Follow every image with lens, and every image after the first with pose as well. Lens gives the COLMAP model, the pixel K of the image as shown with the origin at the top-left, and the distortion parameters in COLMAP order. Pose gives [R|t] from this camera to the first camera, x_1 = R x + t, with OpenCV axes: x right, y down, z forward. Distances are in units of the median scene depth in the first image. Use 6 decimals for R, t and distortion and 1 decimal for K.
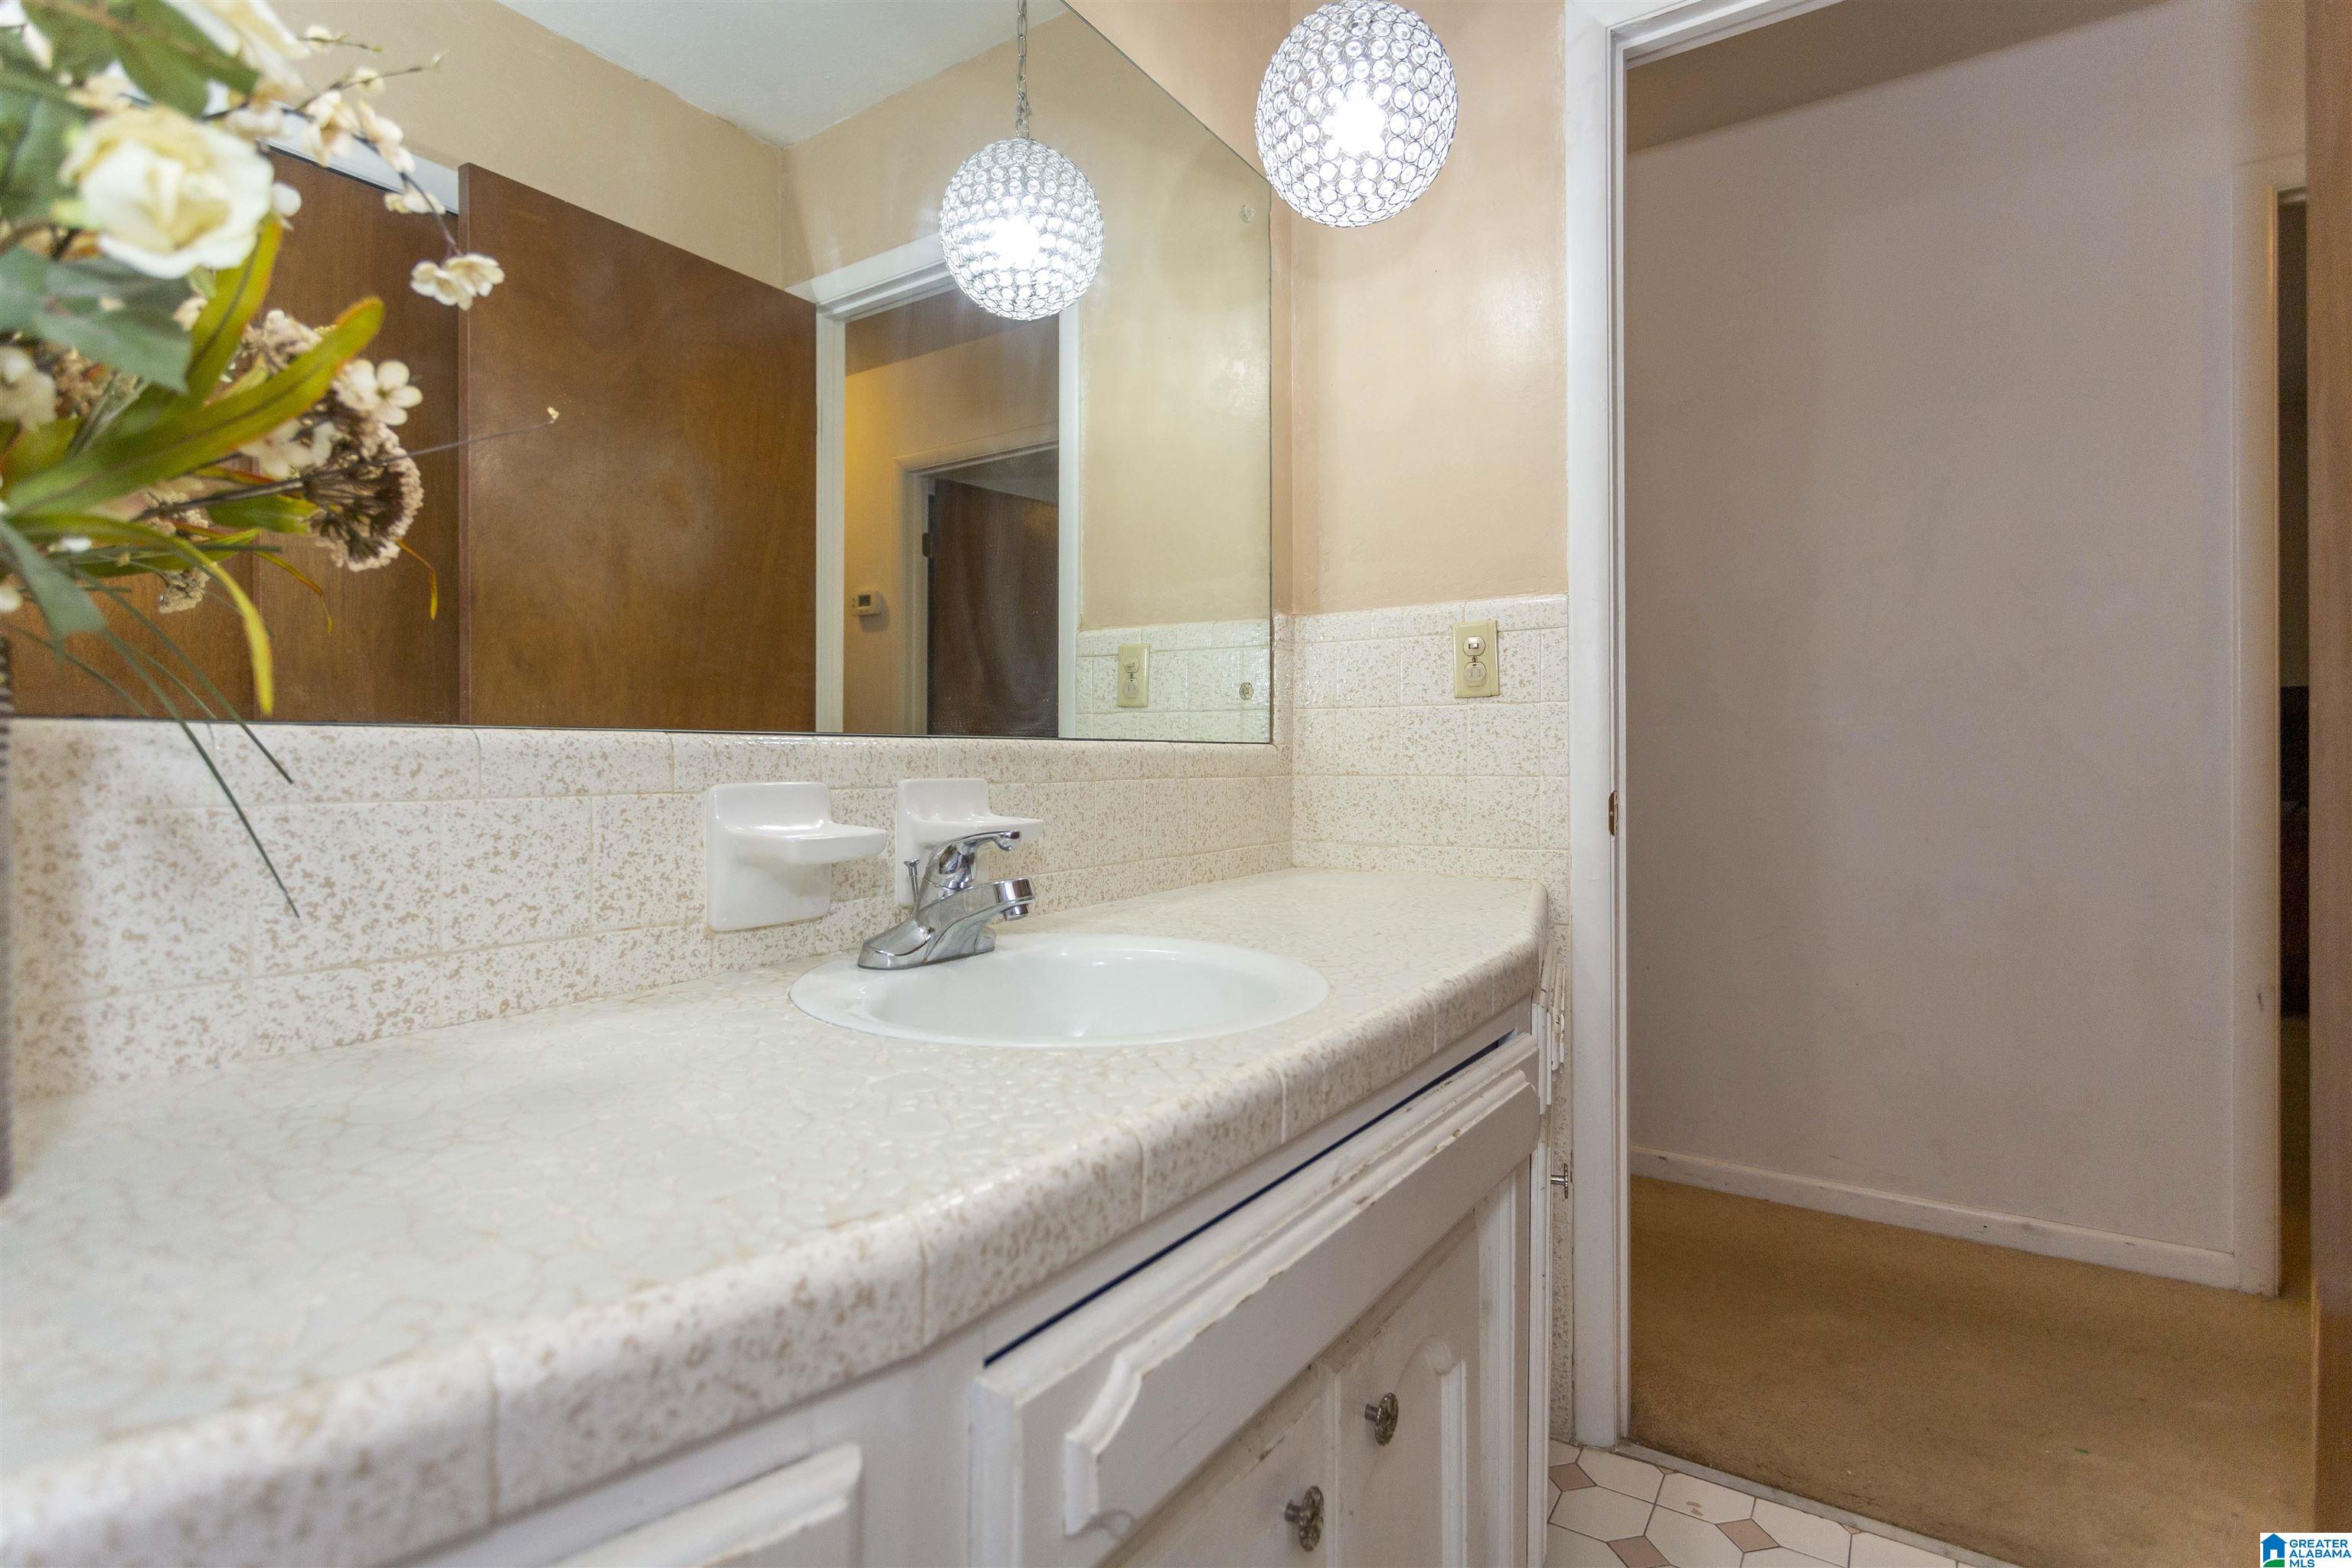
lens RADIAL K [[1129.6, 0, 1166.9], [0, 1129.6, 770.9], [0, 0, 1]] dist [0.005062, 0.001088]
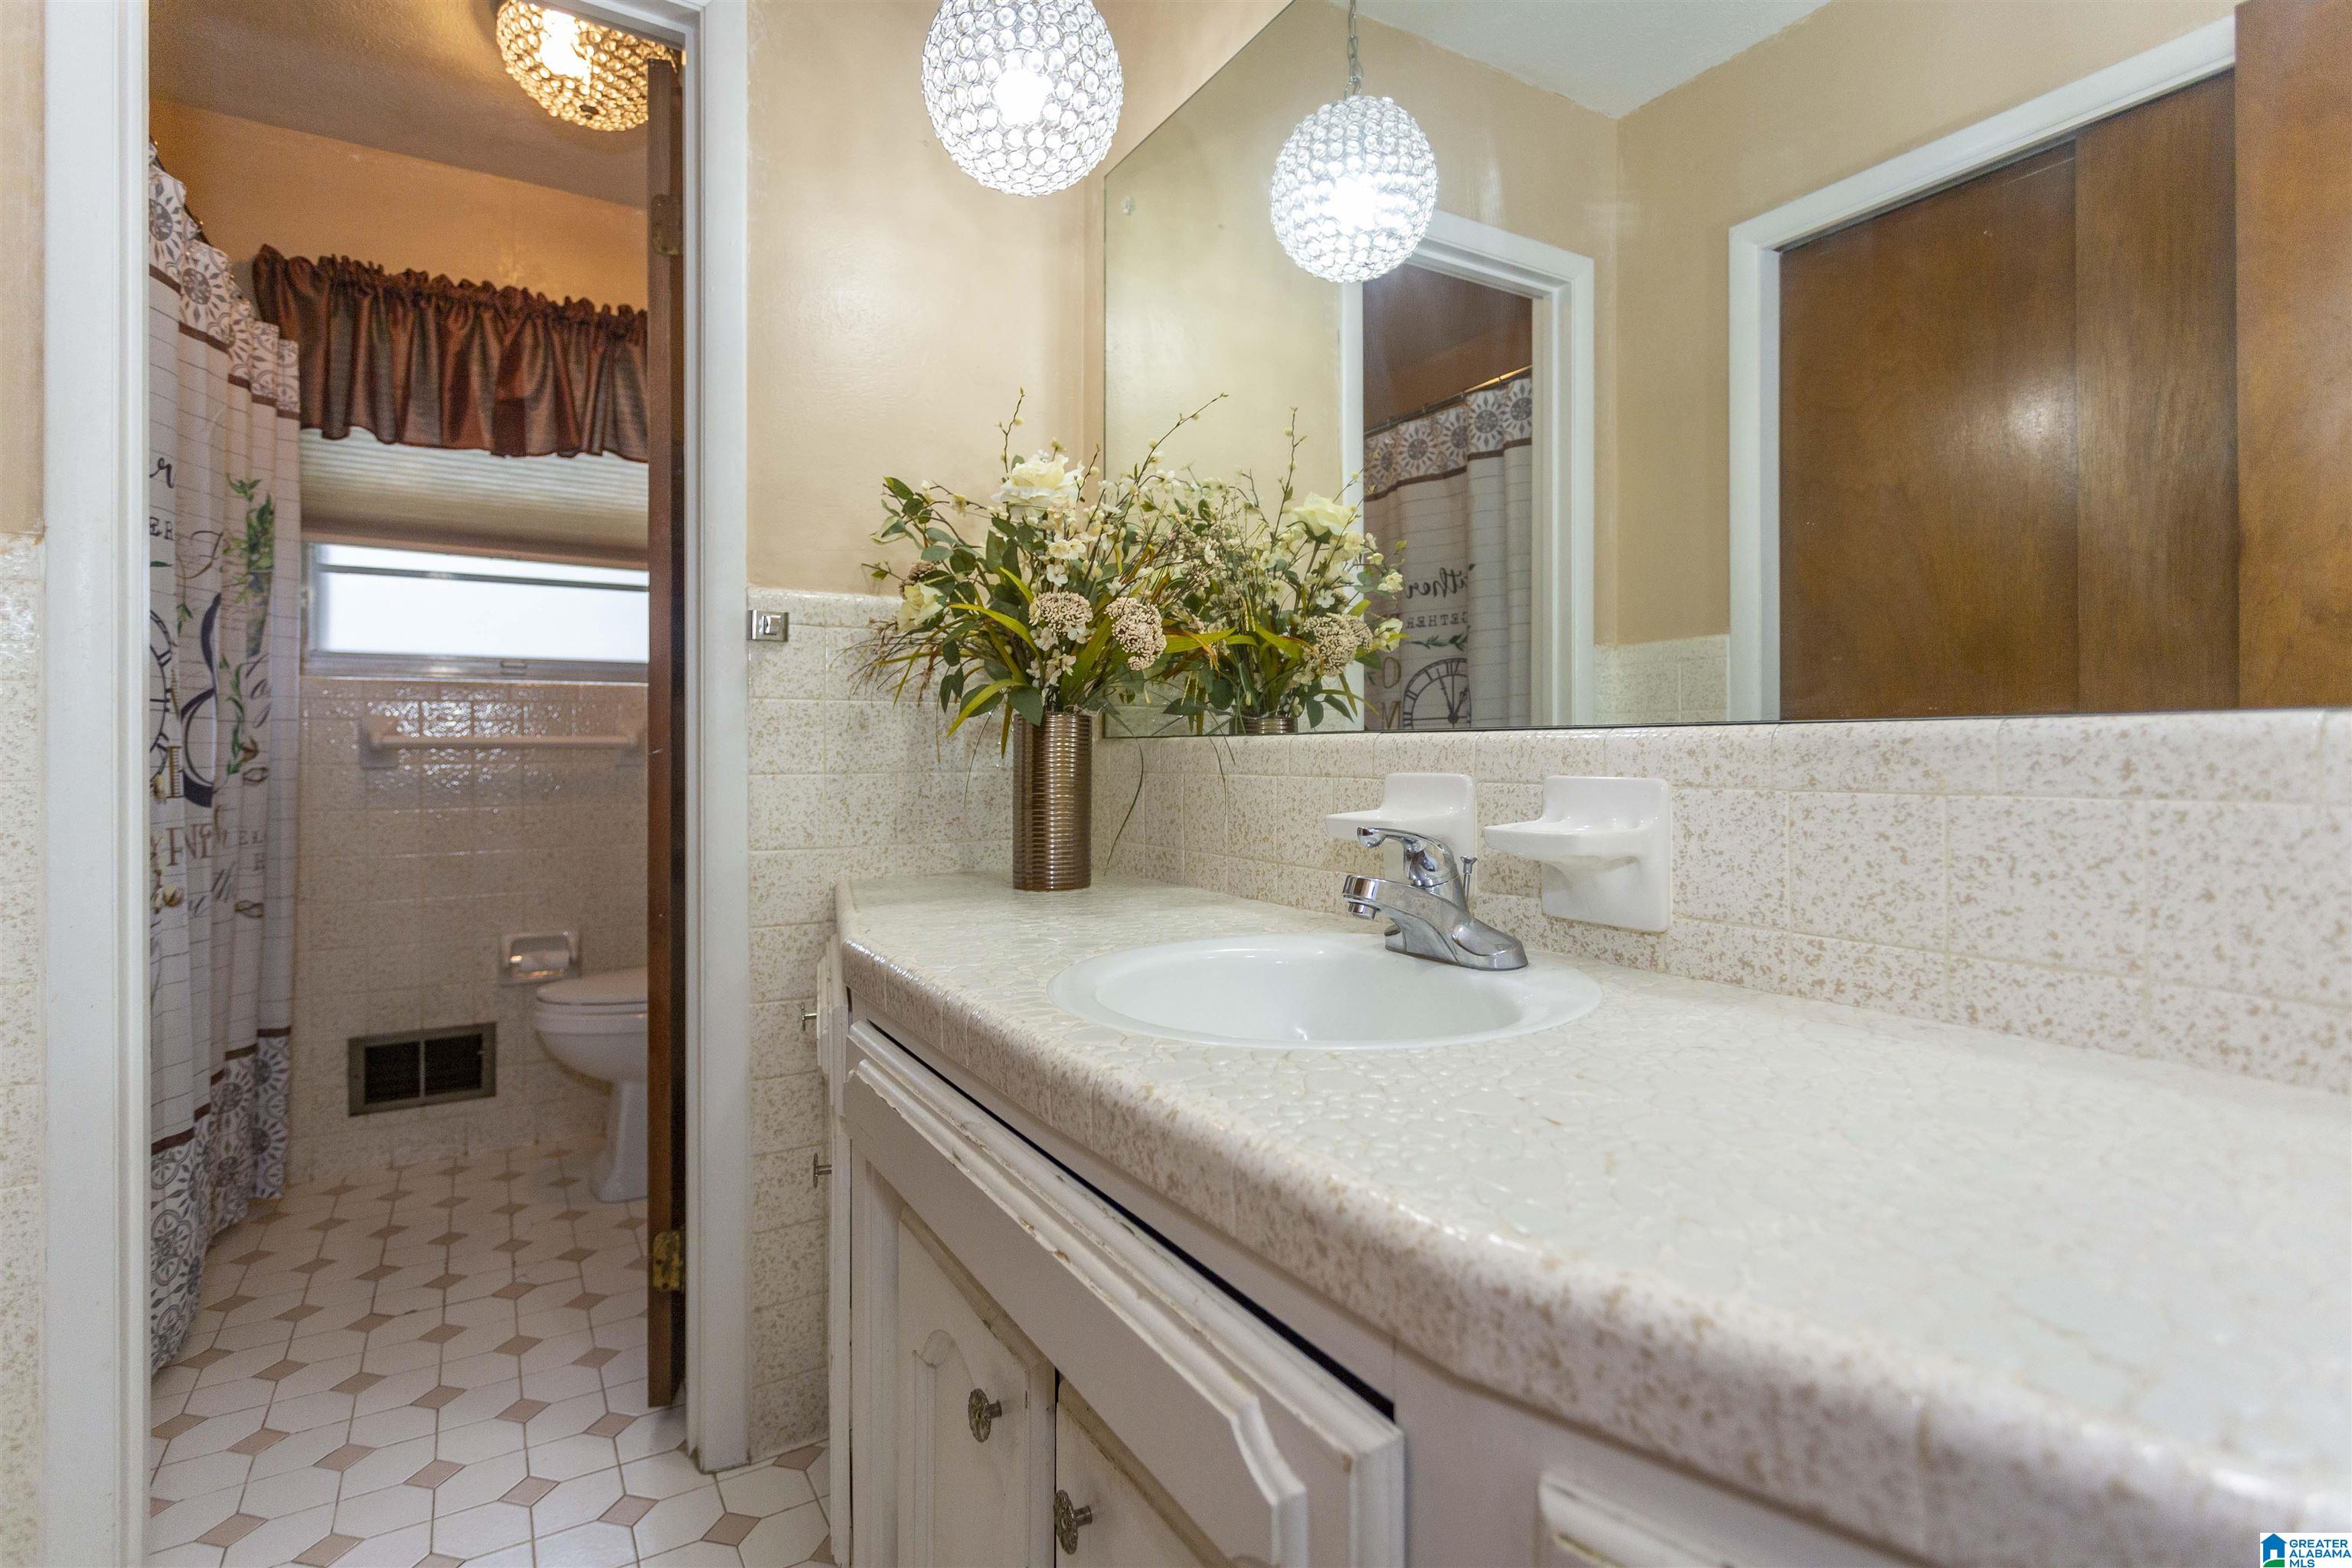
lens RADIAL K [[1129.6, 0, 1164.9], [0, 1129.6, 767.7], [0, 0, 1]] dist [0.005062, 0.001088]
pose [[-0.424516, 0.015055, -0.905295, 0.792607], [-0.006251, 0.999789, 0.019558, -0.016413], [0.905399, 0.013962, -0.424333, 1.209570]]
